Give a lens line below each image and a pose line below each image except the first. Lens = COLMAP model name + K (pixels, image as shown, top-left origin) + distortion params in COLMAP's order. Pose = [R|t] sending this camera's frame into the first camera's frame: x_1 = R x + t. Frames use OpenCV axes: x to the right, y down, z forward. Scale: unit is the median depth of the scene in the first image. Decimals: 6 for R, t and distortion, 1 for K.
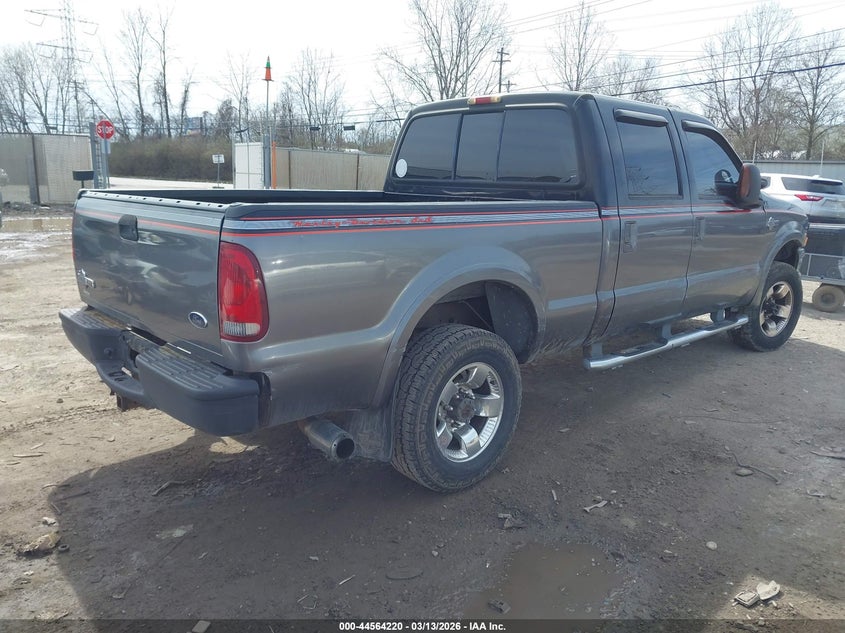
lens RADIAL K [[666.0, 0, 405.1], [0, 666.0, 317.5], [0, 0, 1]] dist [-0.000822, -0.000075]
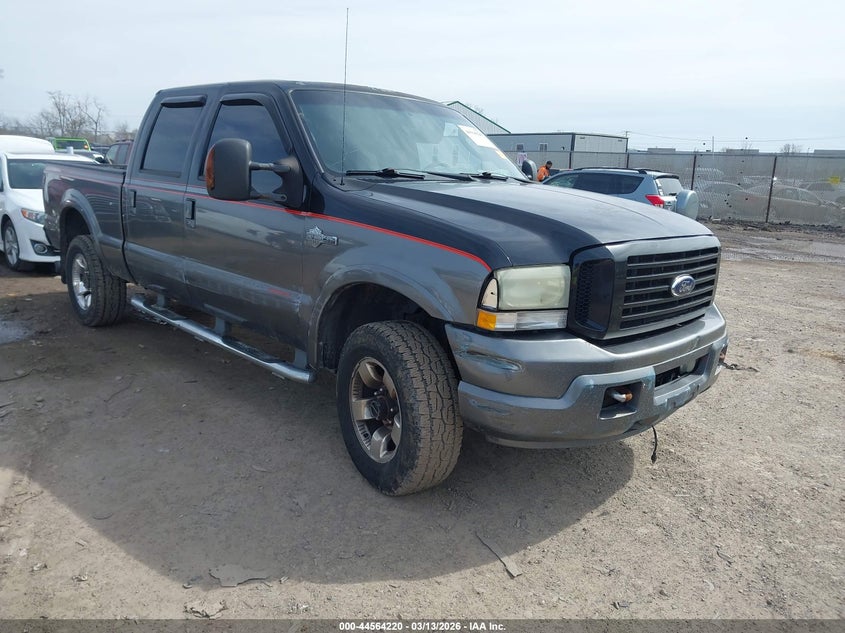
lens RADIAL K [[666.0, 0, 405.1], [0, 666.0, 317.5], [0, 0, 1]] dist [-0.000822, -0.000075]
pose [[-0.003266, 0.201408, -0.979502, 1.316472], [-0.236855, 0.951479, 0.196435, -0.236902], [0.971540, 0.232641, 0.044597, 1.226608]]
